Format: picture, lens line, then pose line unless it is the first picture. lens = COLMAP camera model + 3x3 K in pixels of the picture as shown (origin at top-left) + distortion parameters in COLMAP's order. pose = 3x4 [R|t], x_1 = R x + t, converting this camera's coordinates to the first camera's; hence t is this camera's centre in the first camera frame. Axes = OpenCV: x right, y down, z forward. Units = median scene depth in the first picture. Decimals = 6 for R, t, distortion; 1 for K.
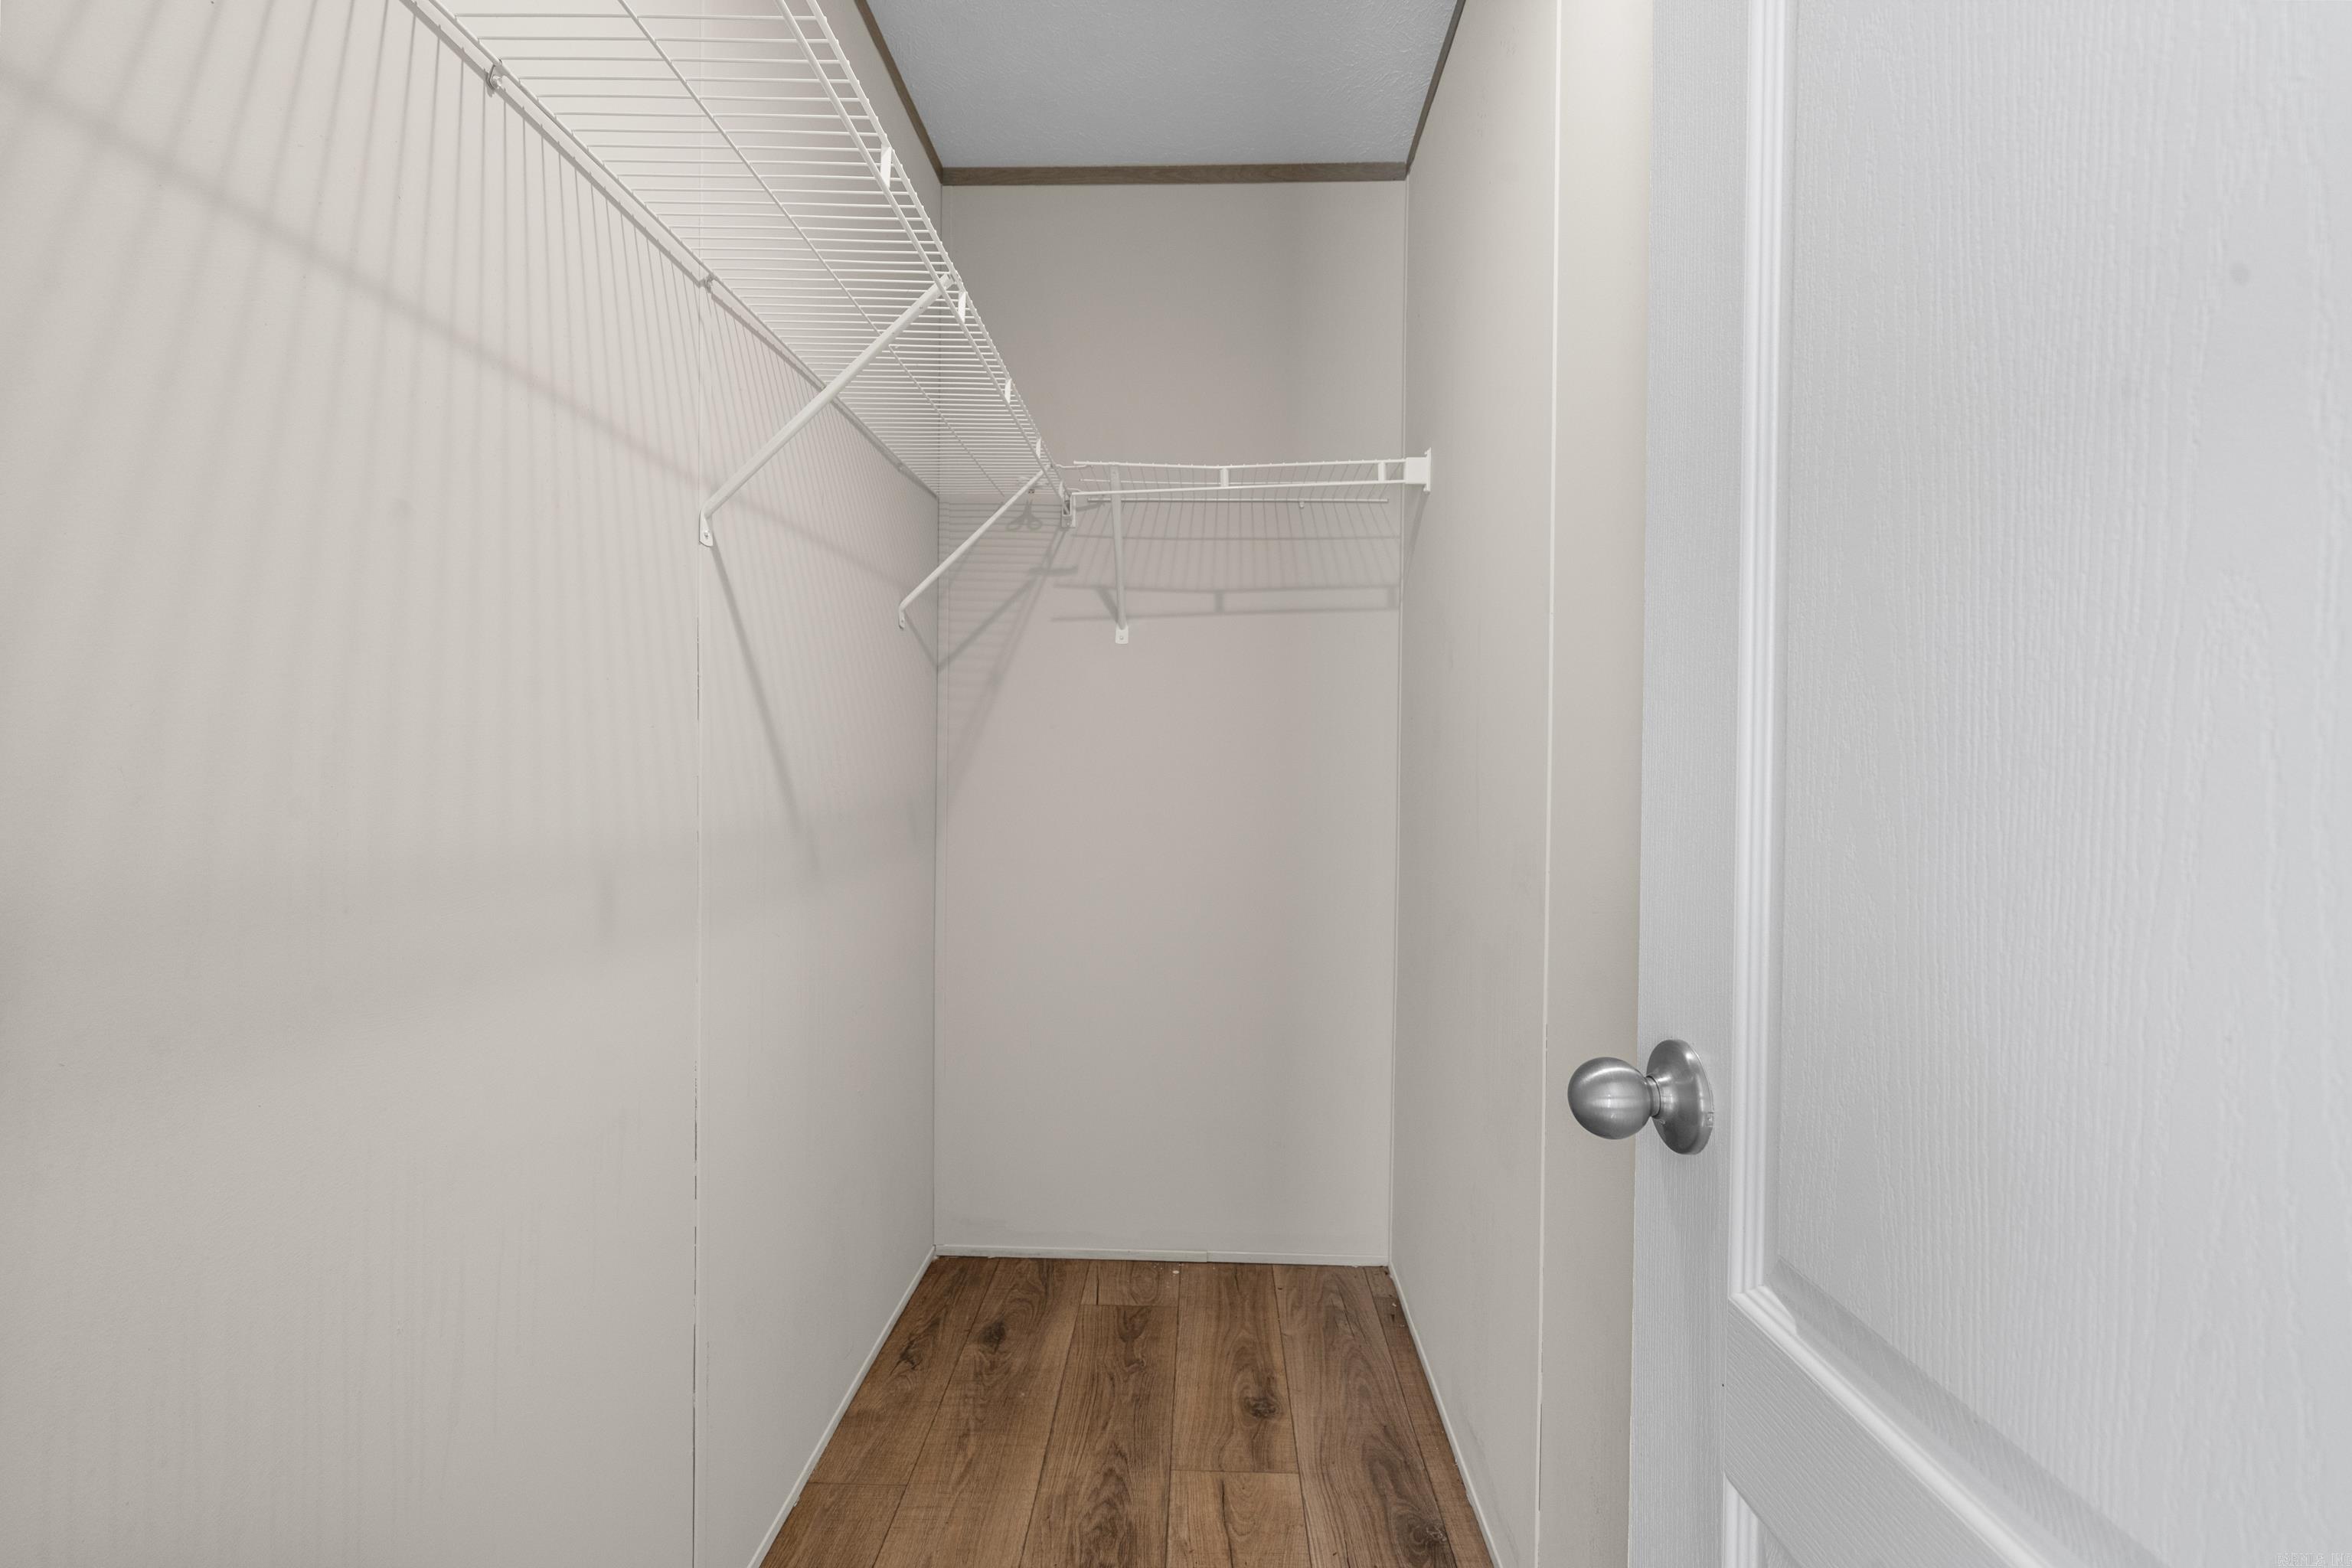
lens RADIAL K [[1081.2, 0, 1177.5], [0, 1081.2, 747.9], [0, 0, 1]] dist [0.000898, -0.000623]
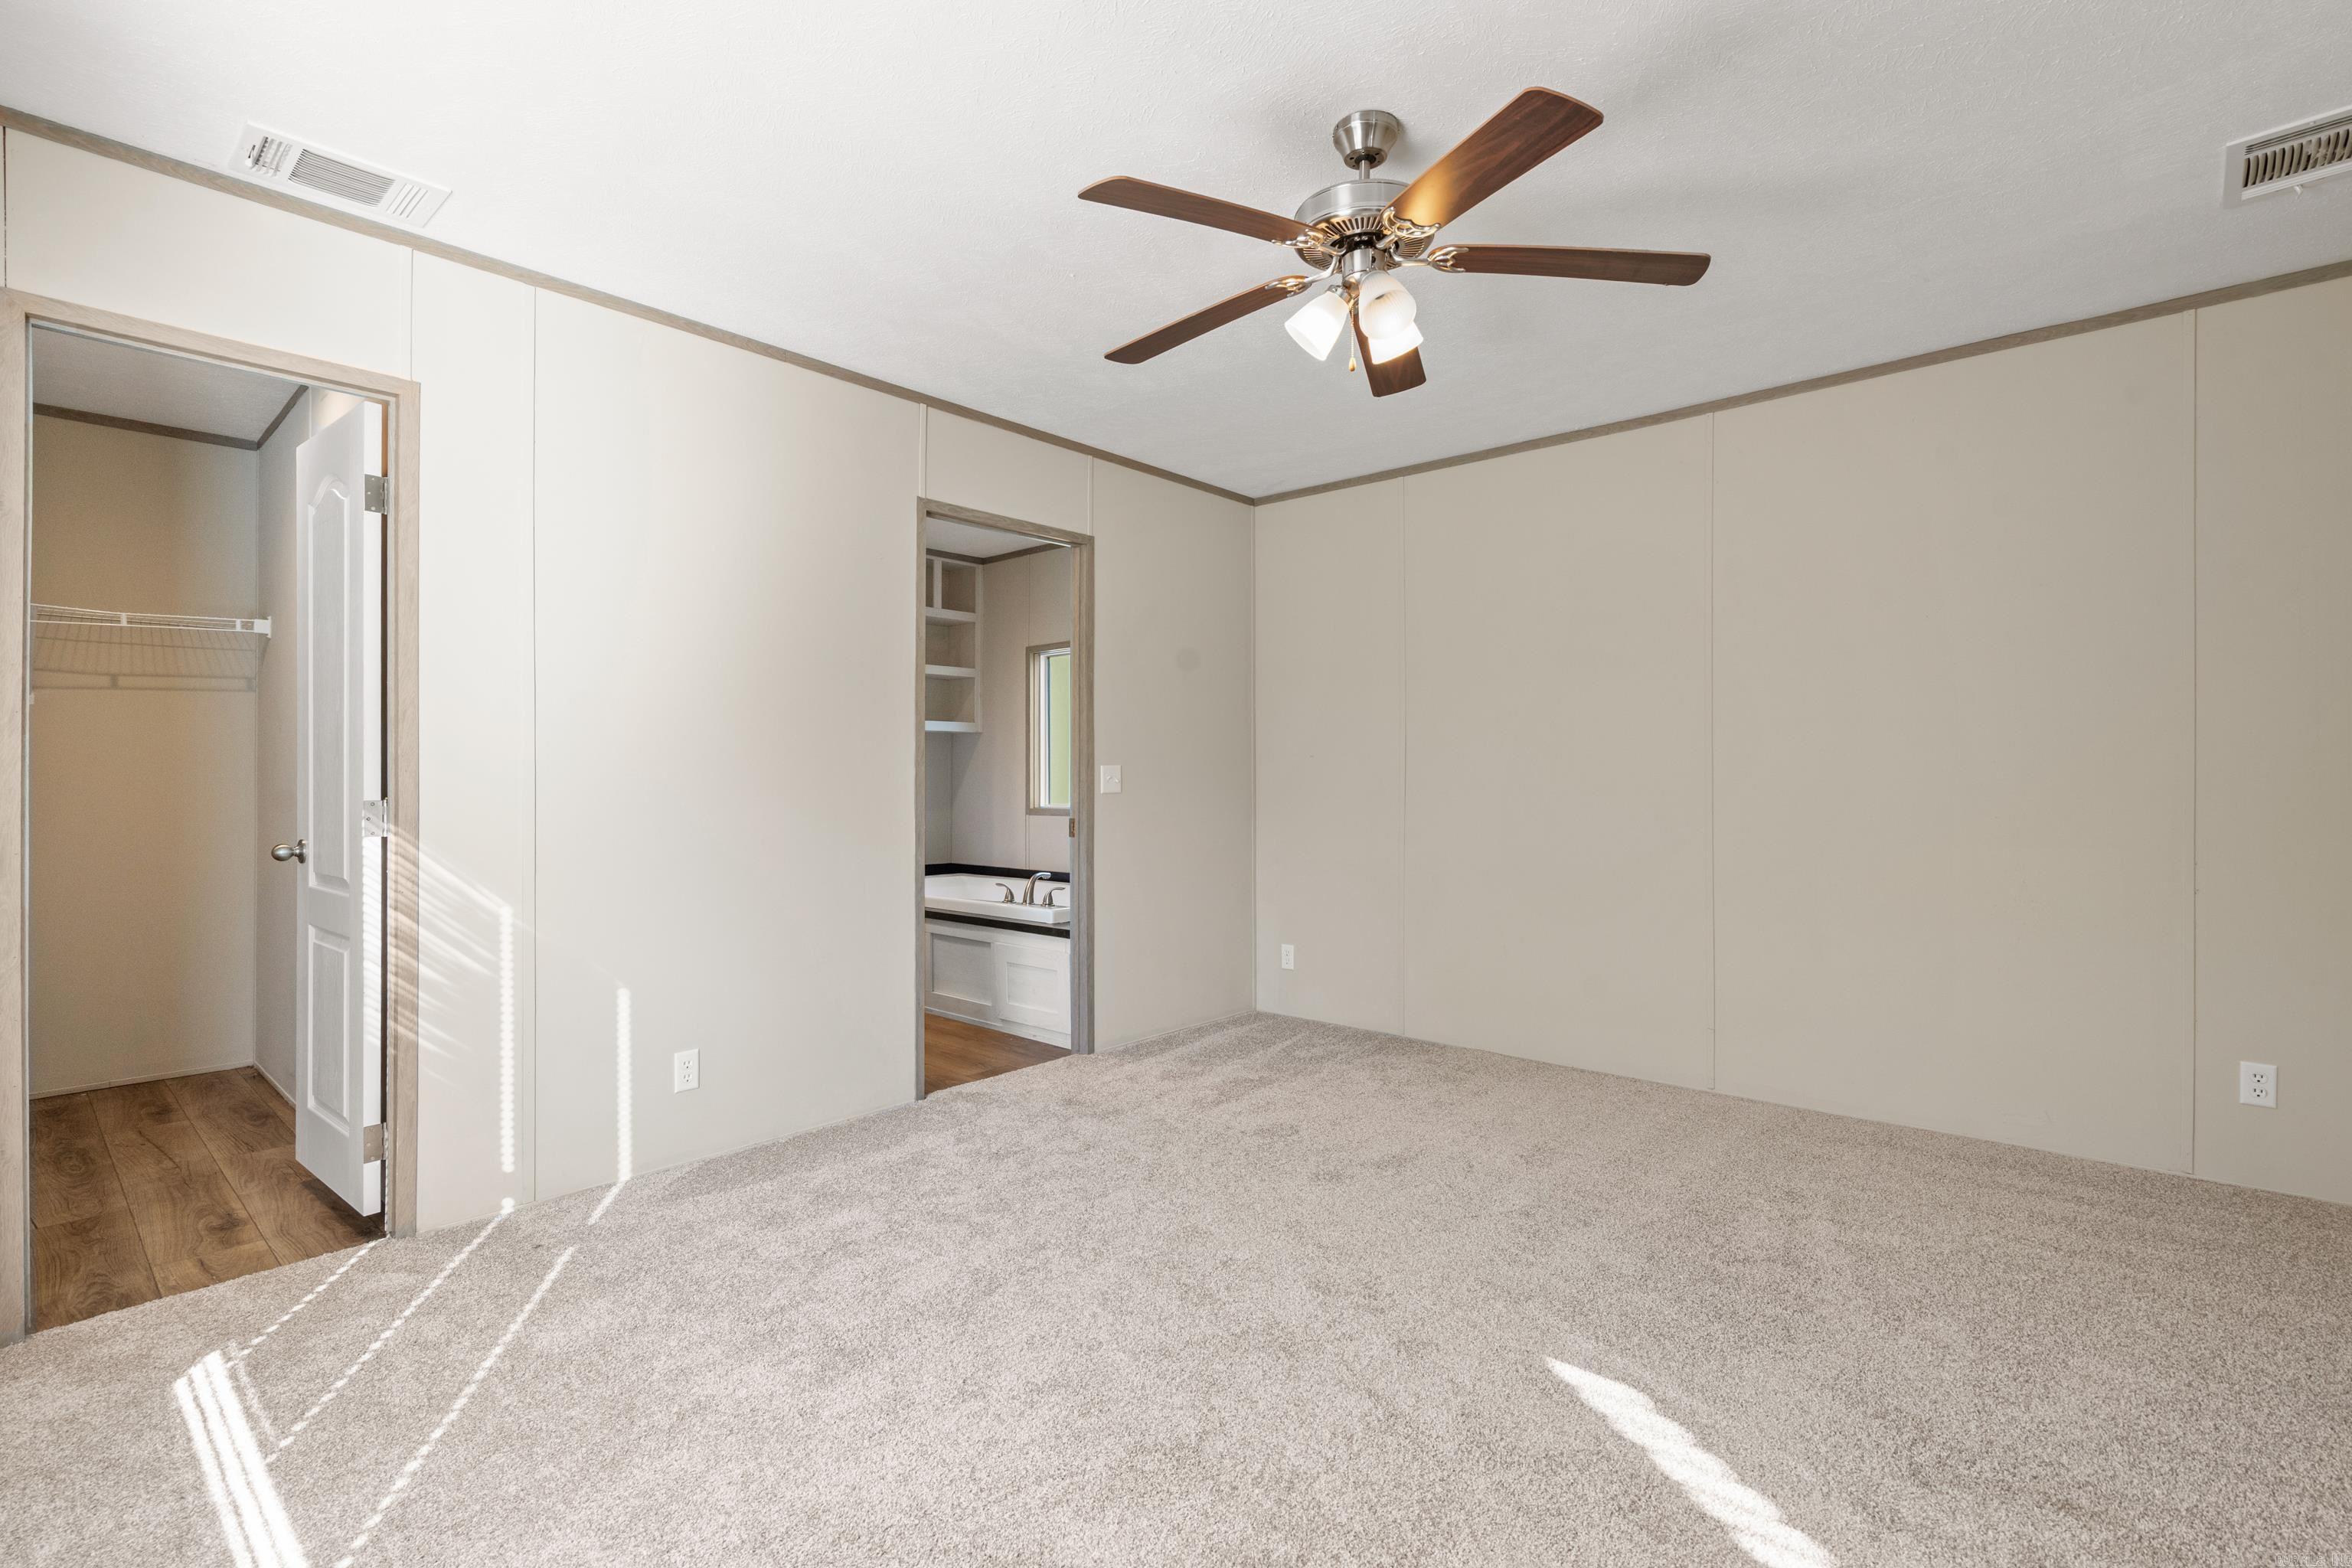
lens RADIAL K [[1076.4, 0, 1177.8], [0, 1076.4, 754.4], [0, 0, 1]] dist [-0.001045, -0.000061]
pose [[0.645592, -0.009500, 0.763624, -0.173676], [0.005375, 0.999954, 0.007896, -0.029037], [-0.763664, -0.000993, 0.645613, -1.344762]]
